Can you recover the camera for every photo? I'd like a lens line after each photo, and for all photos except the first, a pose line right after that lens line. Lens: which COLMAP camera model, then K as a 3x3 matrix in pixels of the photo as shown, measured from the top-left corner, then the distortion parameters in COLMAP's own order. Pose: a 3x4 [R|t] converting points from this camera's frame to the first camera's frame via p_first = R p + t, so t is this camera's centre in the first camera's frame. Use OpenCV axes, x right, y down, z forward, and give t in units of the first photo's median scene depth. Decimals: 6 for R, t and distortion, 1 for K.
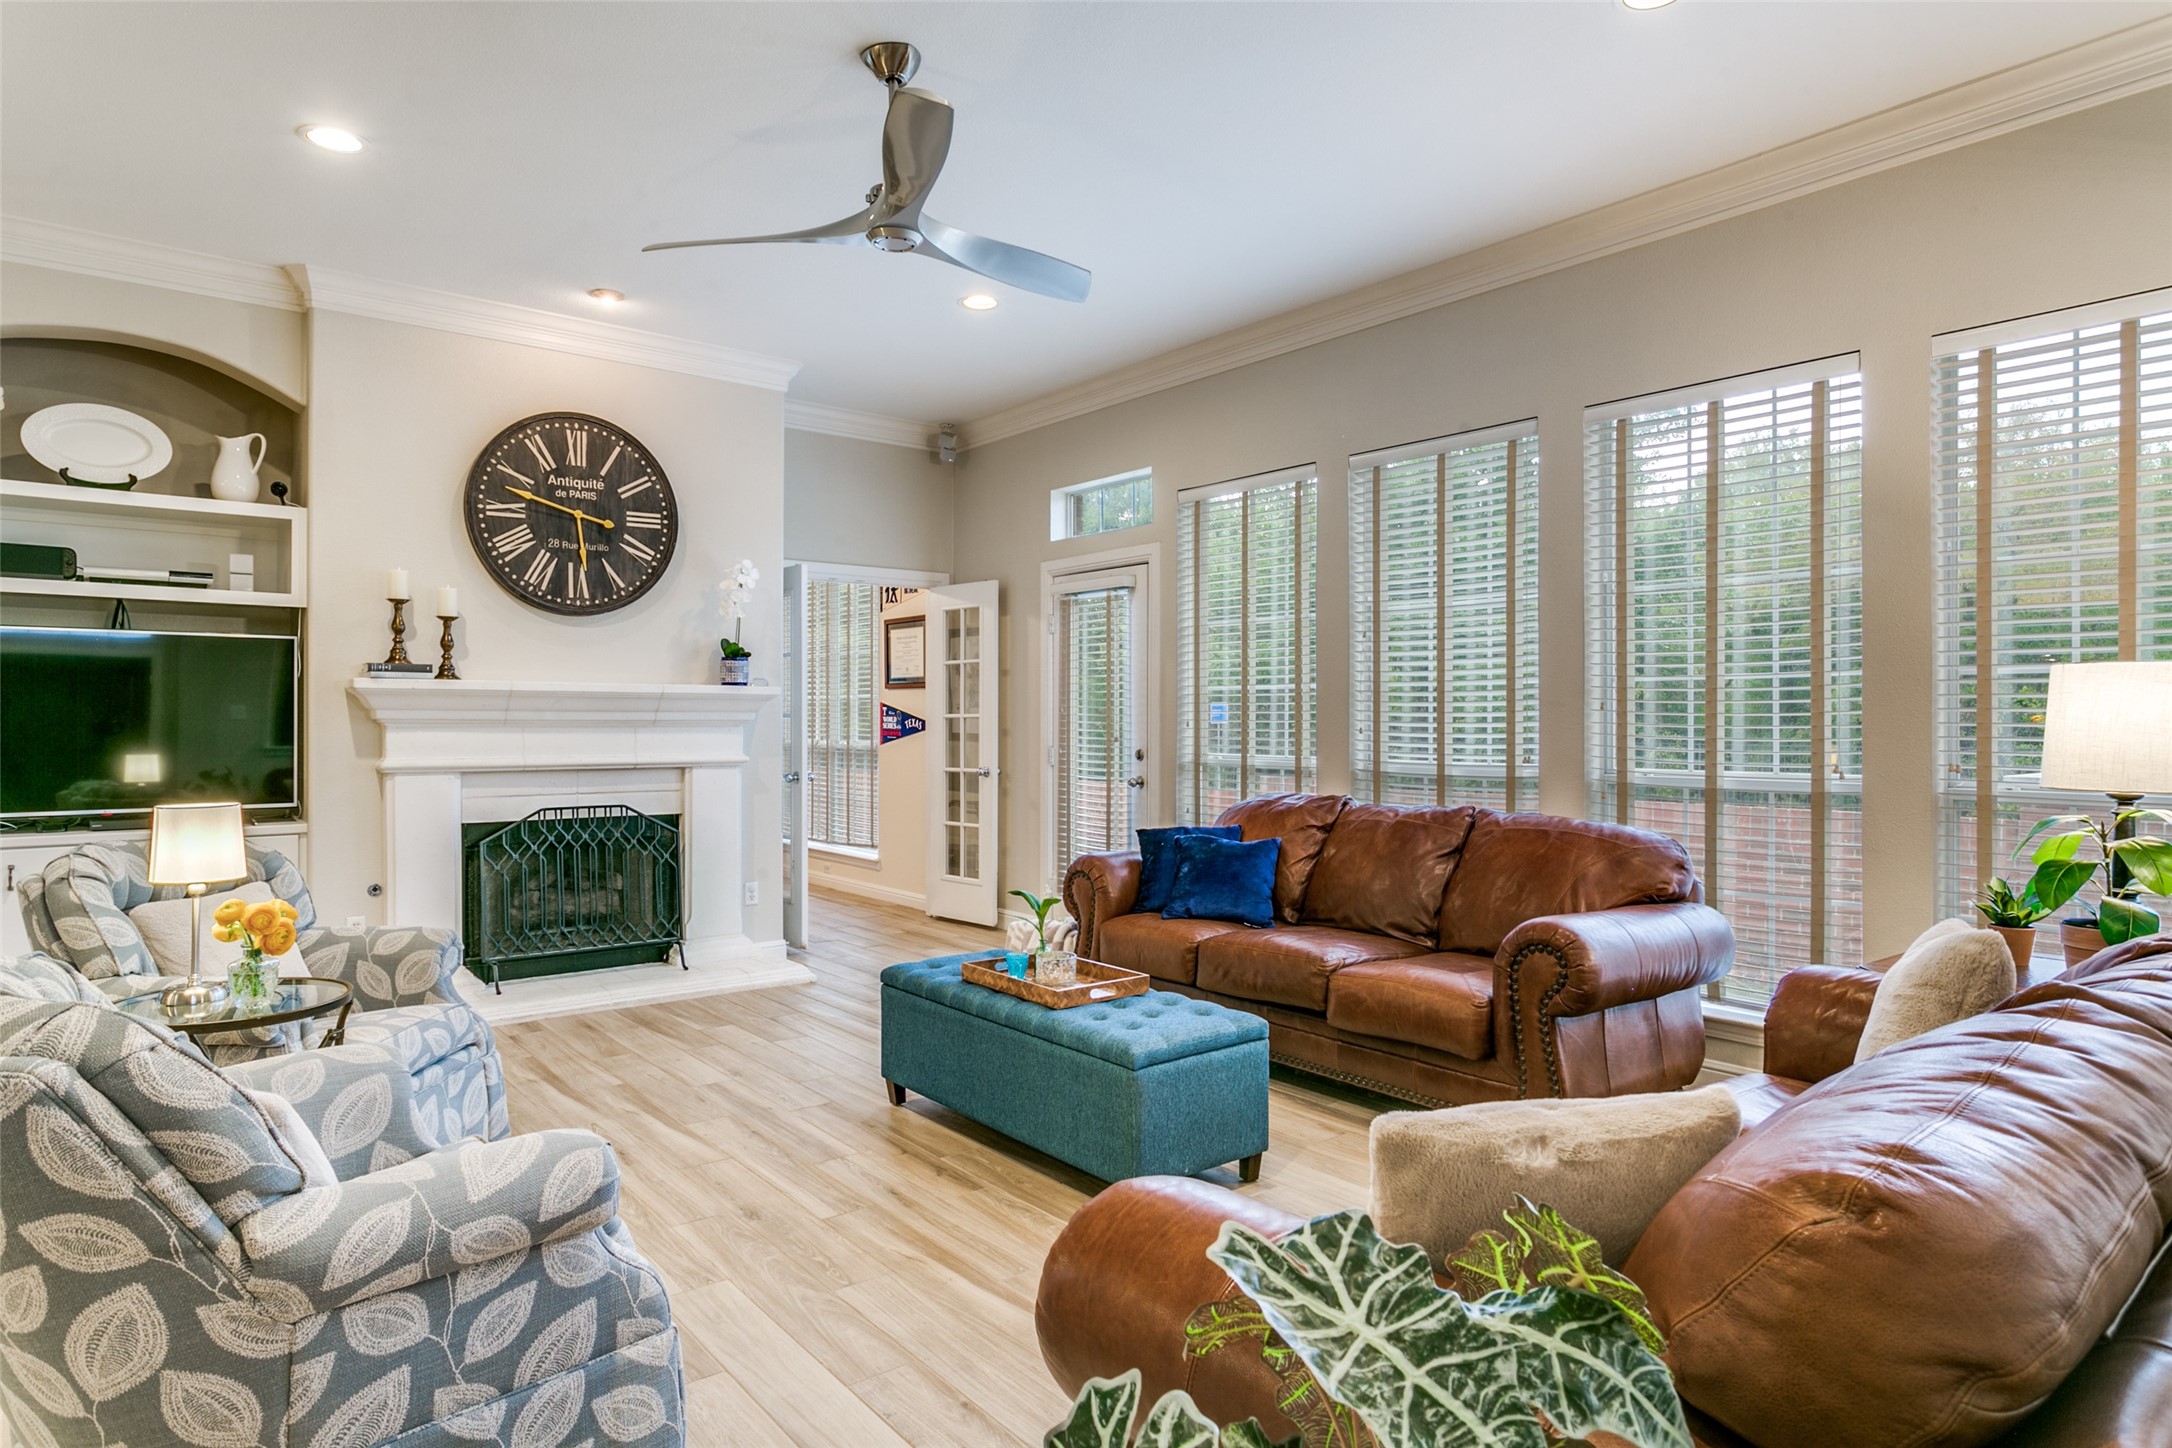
lens RADIAL K [[1225.6, 0, 1086.0], [0, 1225.6, 724.0], [0, 0, 1]] dist [0.003560, 0.000568]
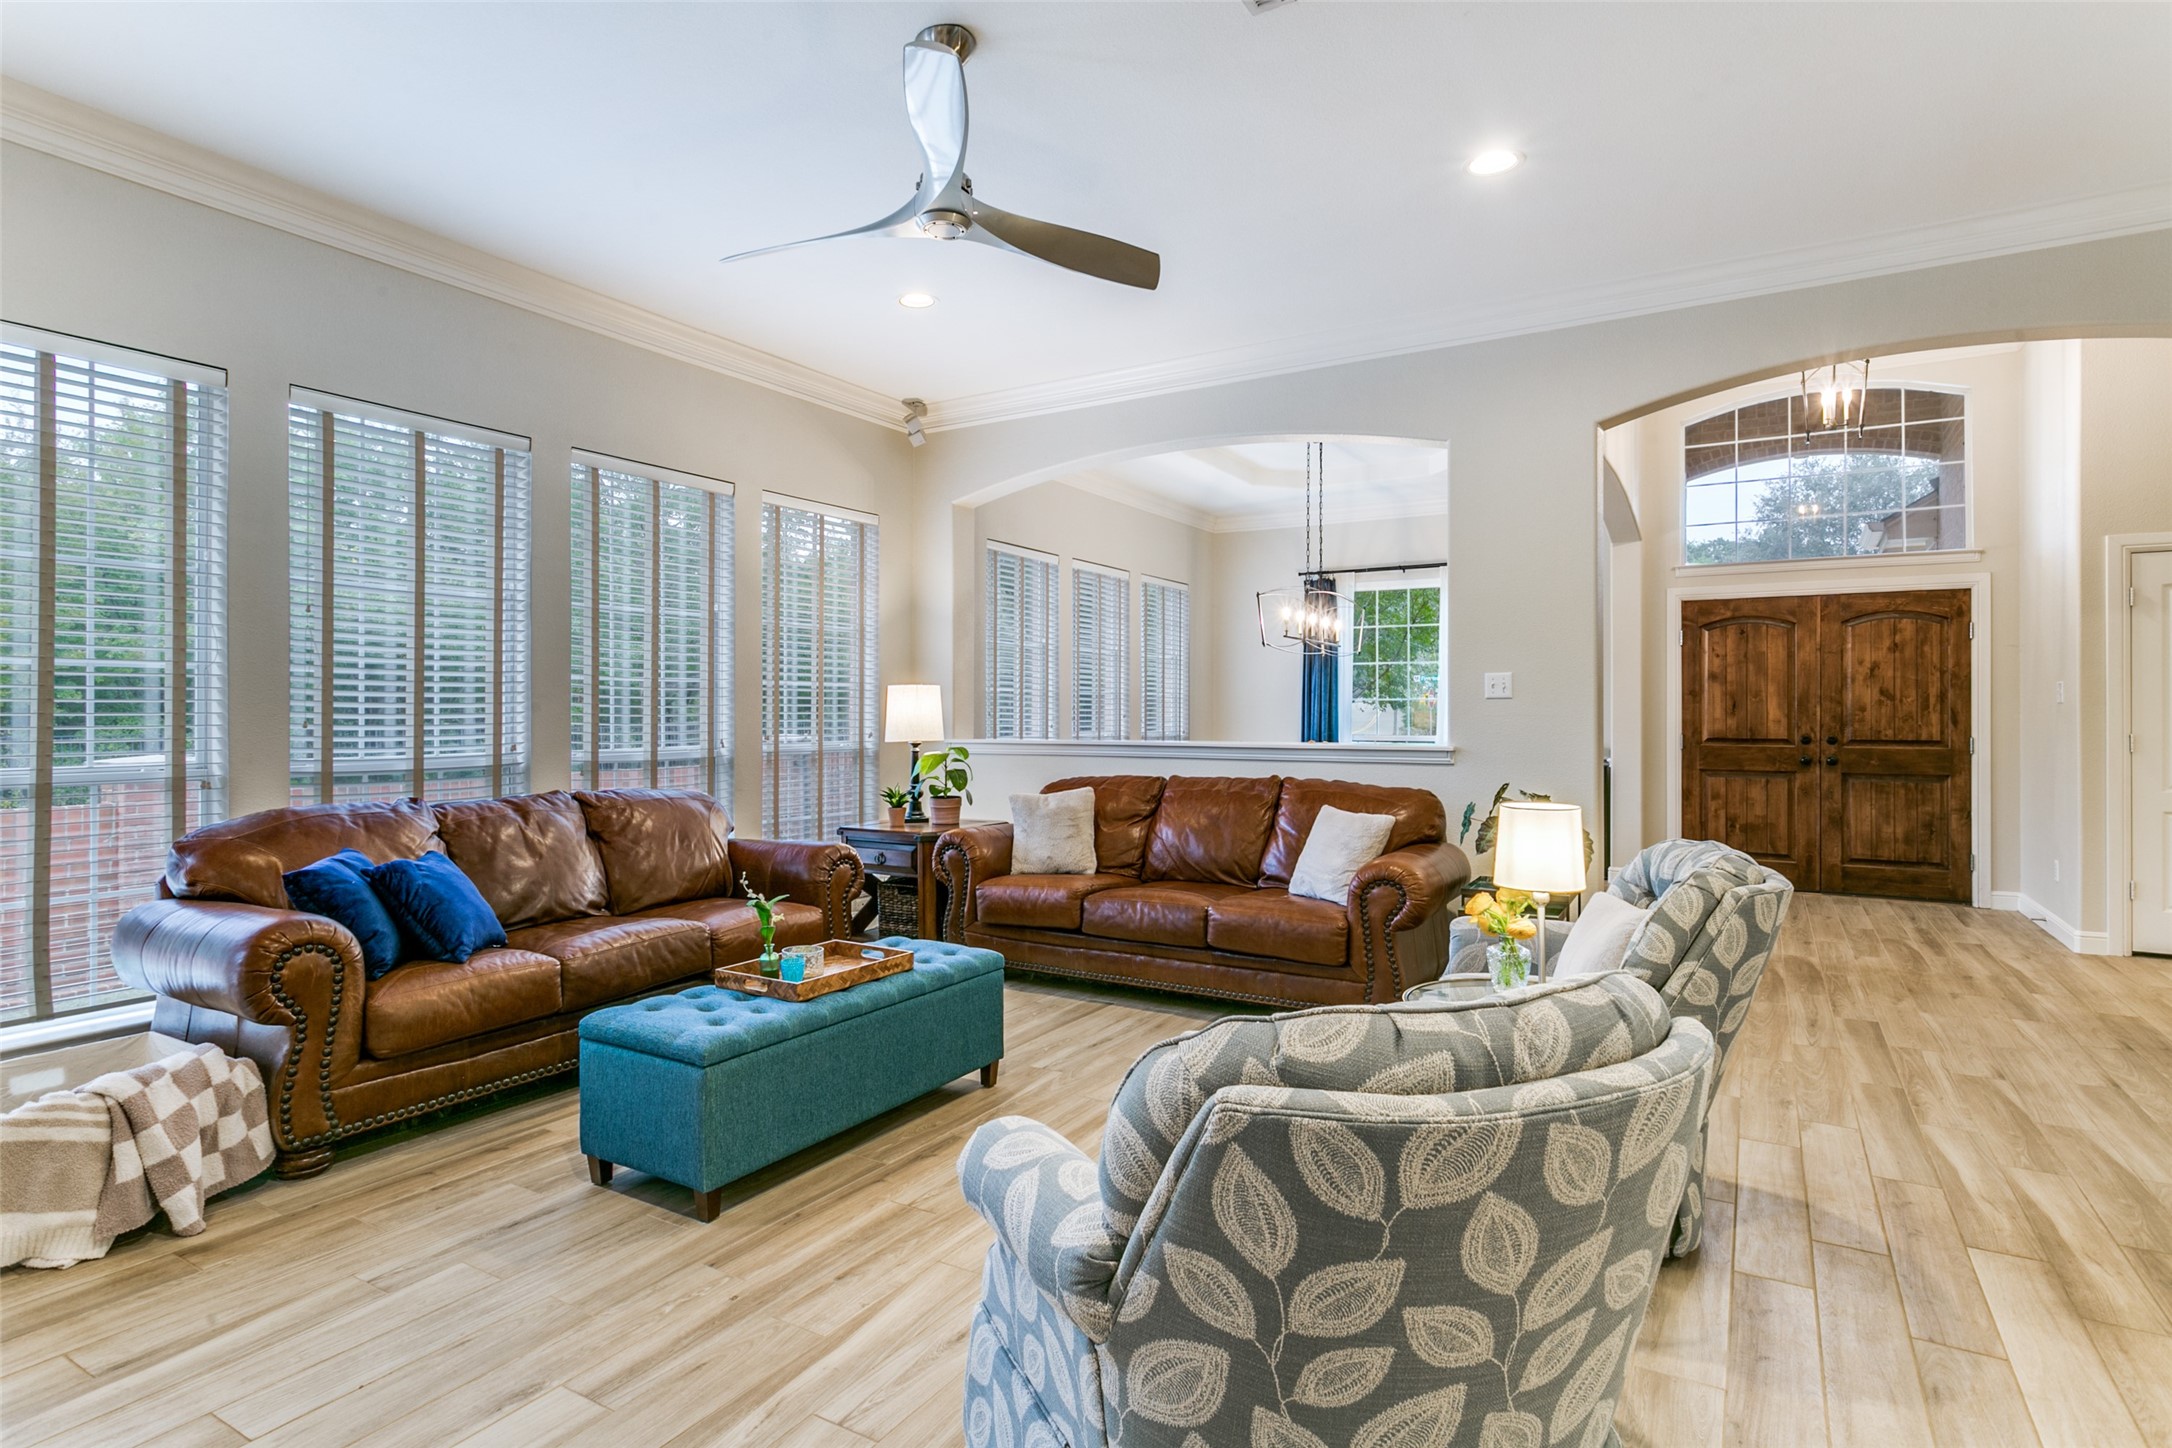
lens RADIAL K [[1115.3, 0, 1086.0], [0, 1115.3, 724.0], [0, 0, 1]] dist [-0.002492, -0.000133]
pose [[-0.340772, -0.009326, 0.940100, -0.852902], [0.011113, 0.999841, 0.013947, -0.000102], [-0.940080, 0.015200, -0.340614, 0.990165]]
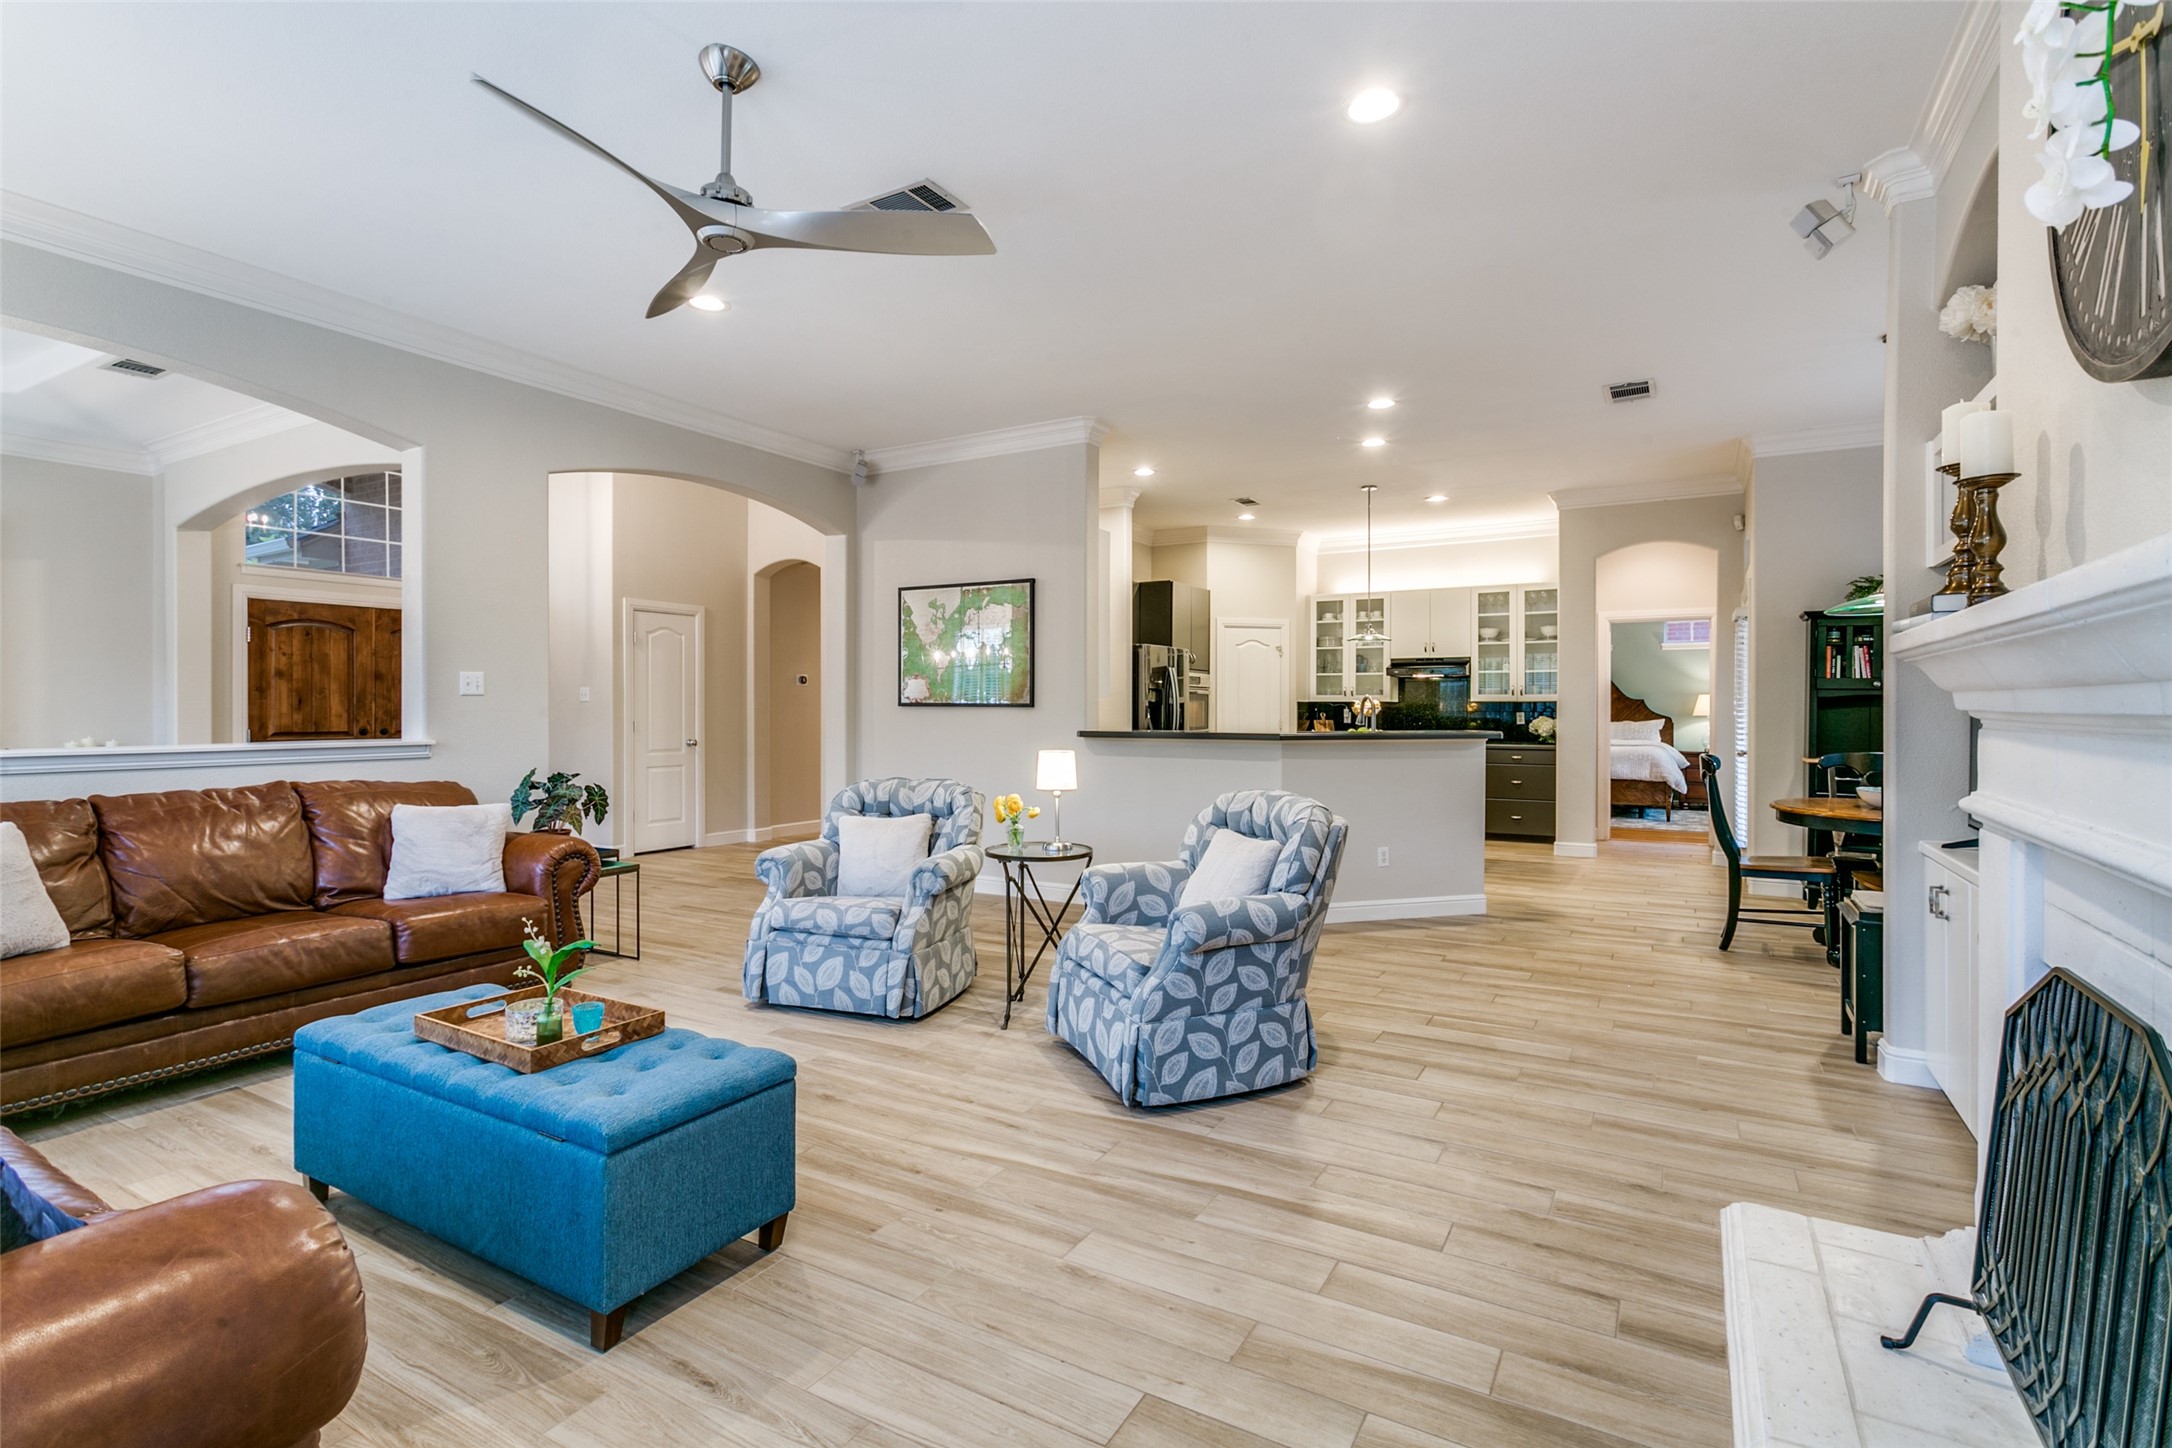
lens RADIAL K [[1023.9, 0, 1086.0], [0, 1023.9, 724.0], [0, 0, 1]] dist [0.000562, 0.000036]
pose [[-0.934708, 0.006788, -0.355352, -0.114888], [-0.003211, 0.999616, 0.027541, -0.007948], [0.355403, 0.026884, -0.934327, 1.572905]]
